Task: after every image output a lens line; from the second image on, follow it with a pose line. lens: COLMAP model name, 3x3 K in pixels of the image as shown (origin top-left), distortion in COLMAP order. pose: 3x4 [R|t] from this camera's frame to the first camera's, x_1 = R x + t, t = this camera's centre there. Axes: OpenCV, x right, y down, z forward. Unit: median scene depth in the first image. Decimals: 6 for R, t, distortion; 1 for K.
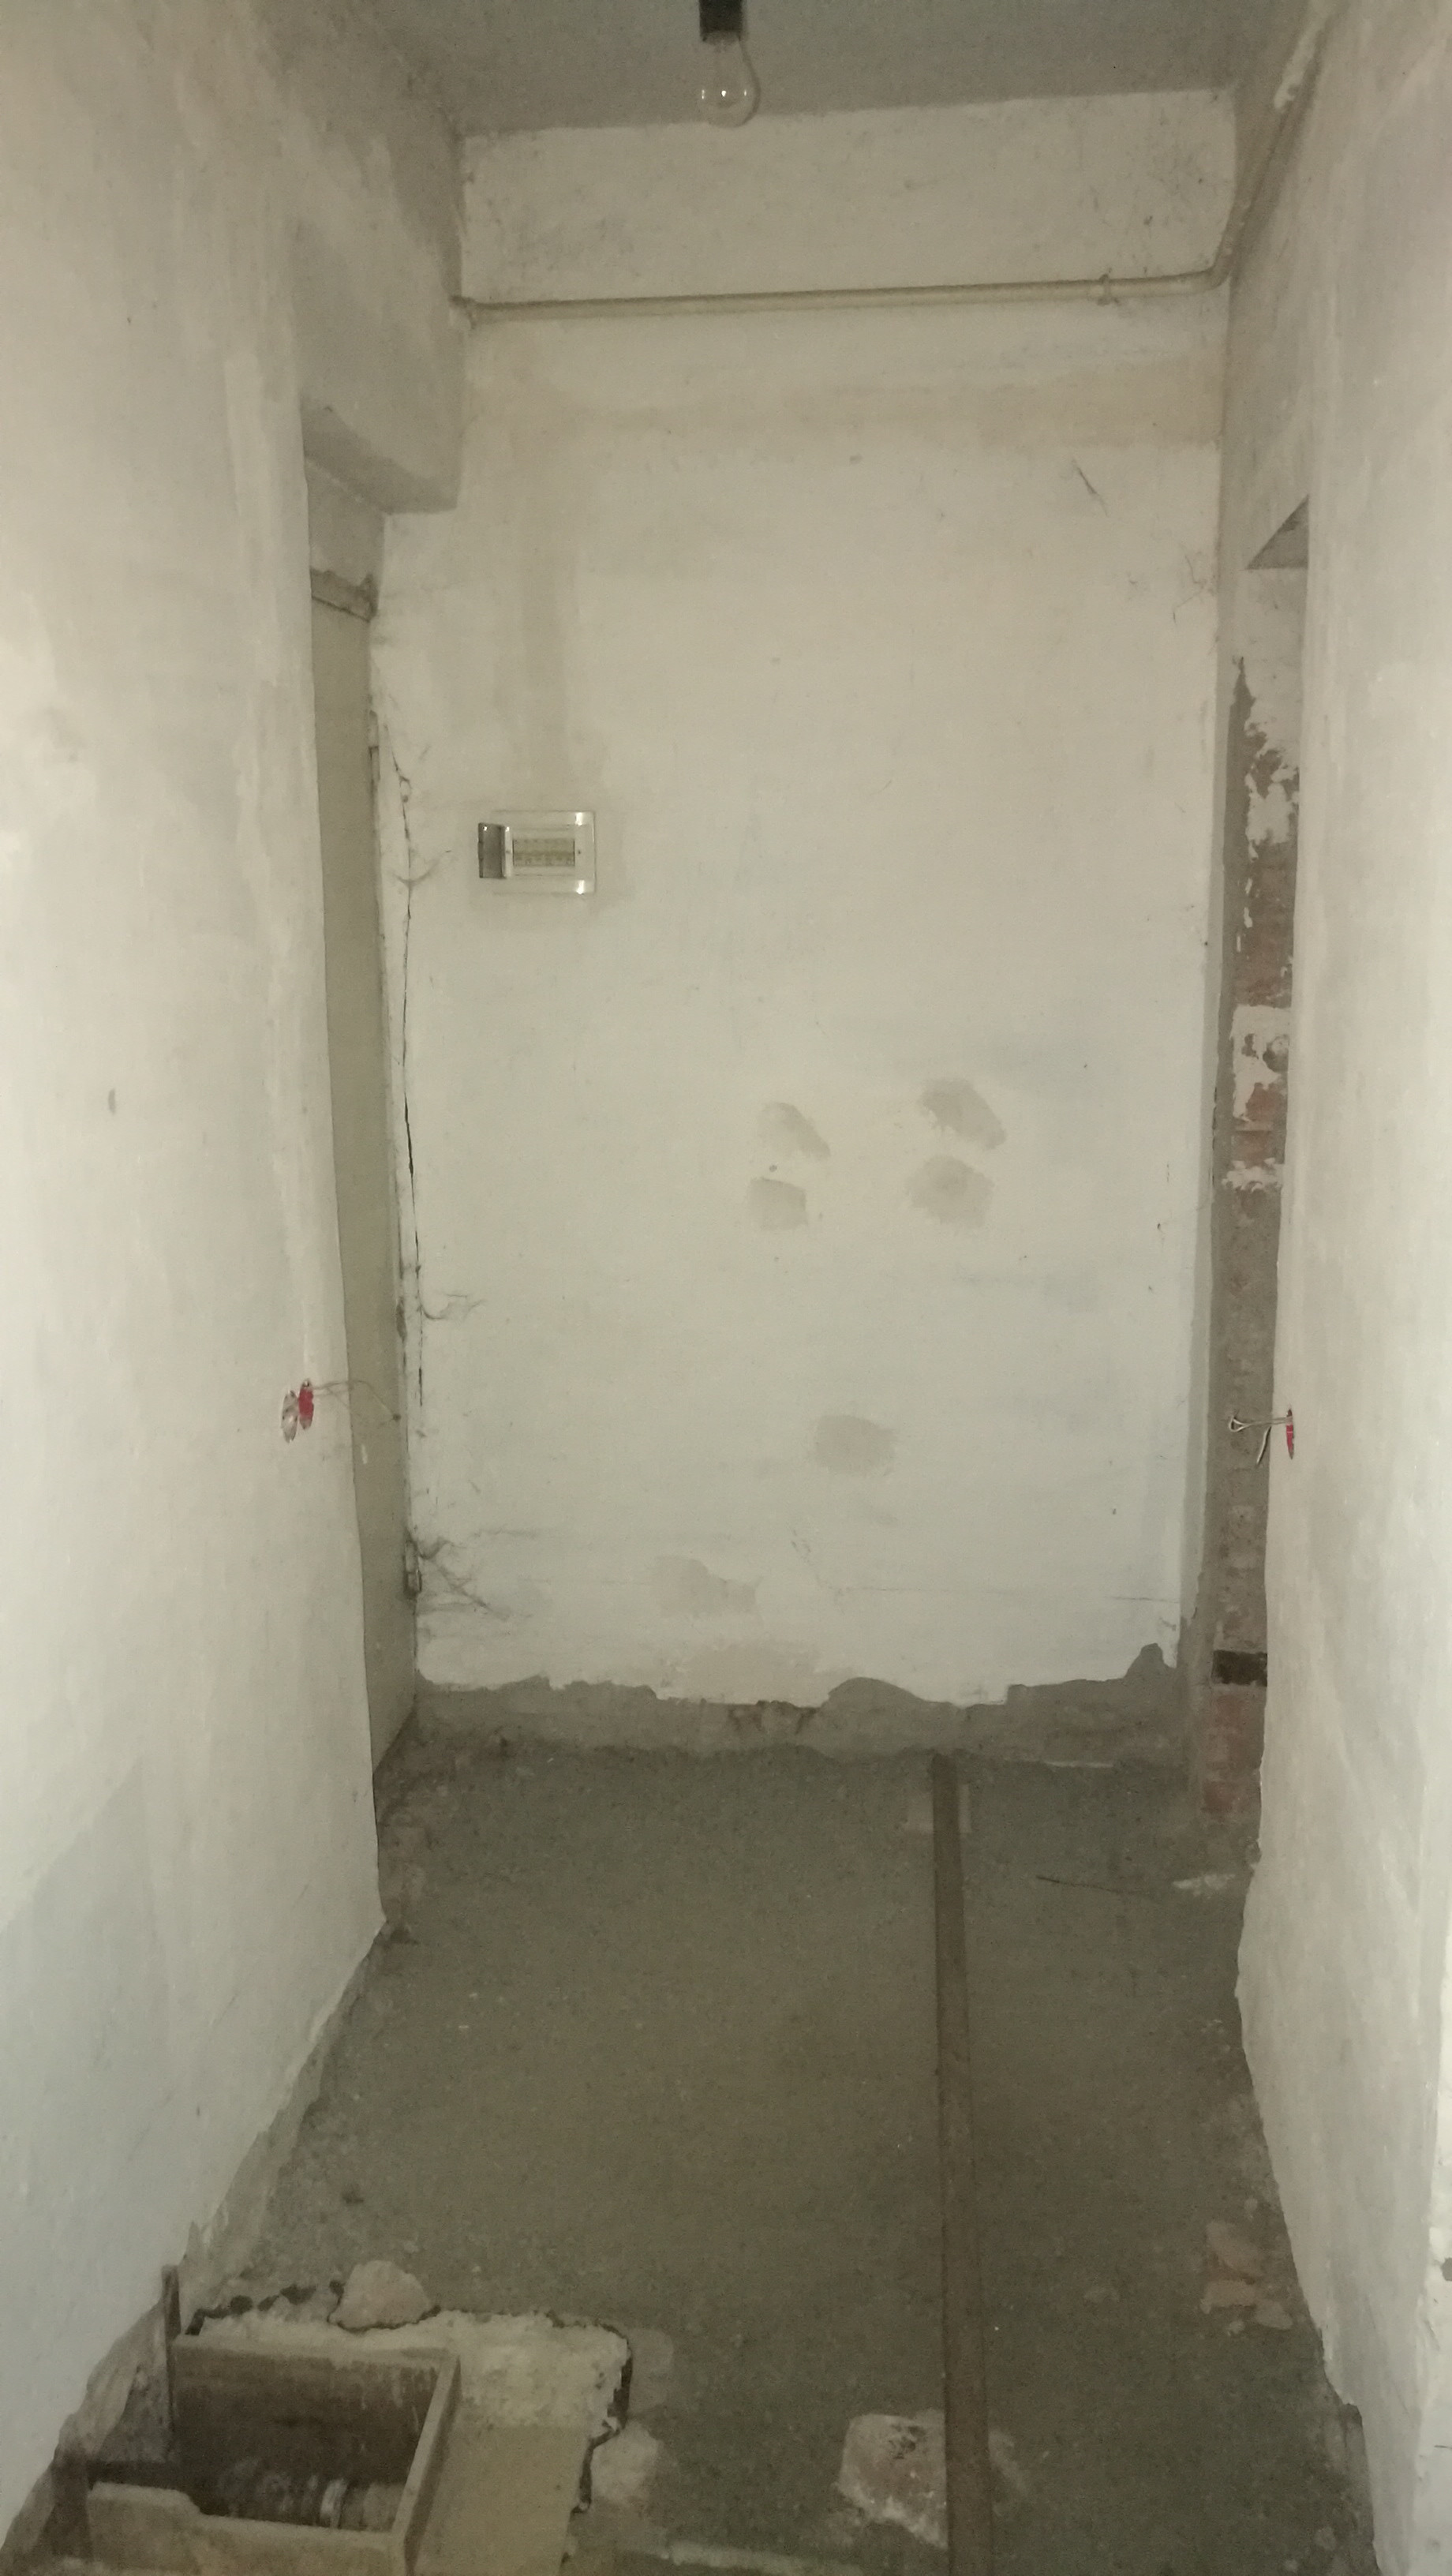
lens RADIAL K [[1962.4, 0, 716.2], [0, 1962.4, 1296.0], [0, 0, 1]] dist [0.025354, -0.065982]
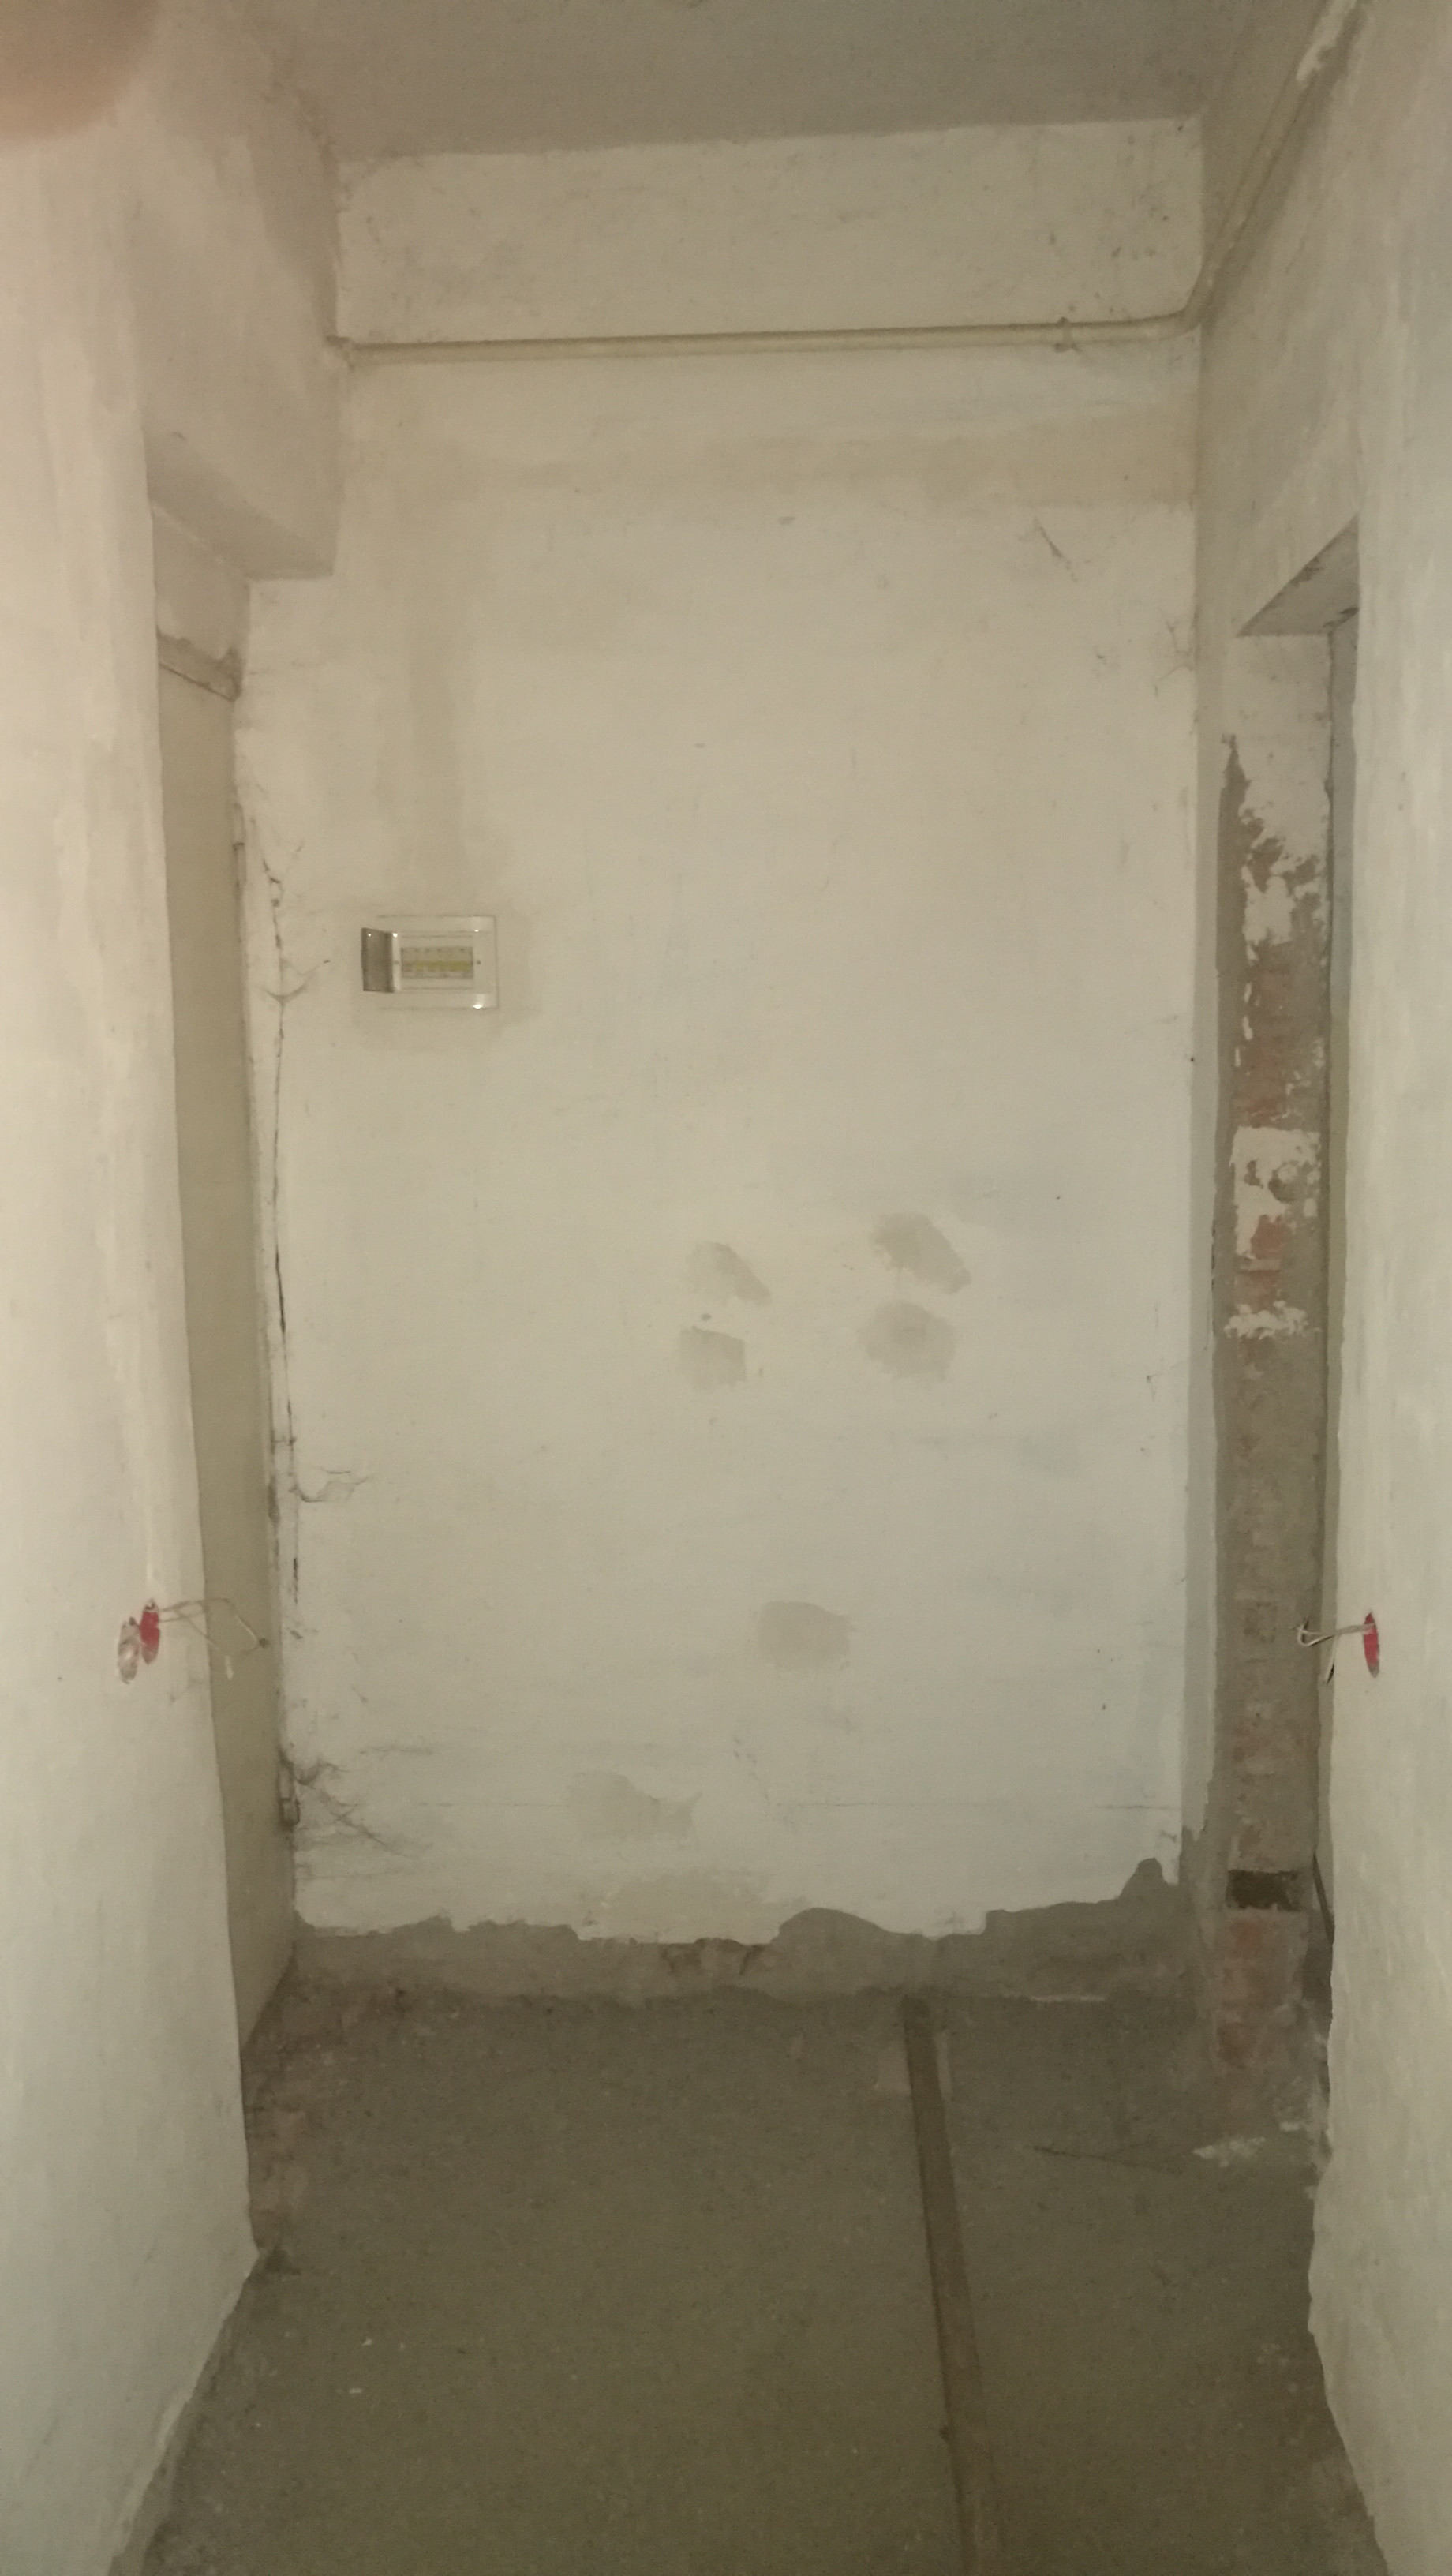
lens RADIAL K [[1962.4, 0, 716.2], [0, 1962.4, 1296.0], [0, 0, 1]] dist [0.025354, -0.065982]
pose [[0.998169, -0.015462, 0.058477, -0.017452], [0.019320, 0.997633, -0.065996, -0.018212], [-0.057318, 0.067005, 0.996105, 0.135679]]
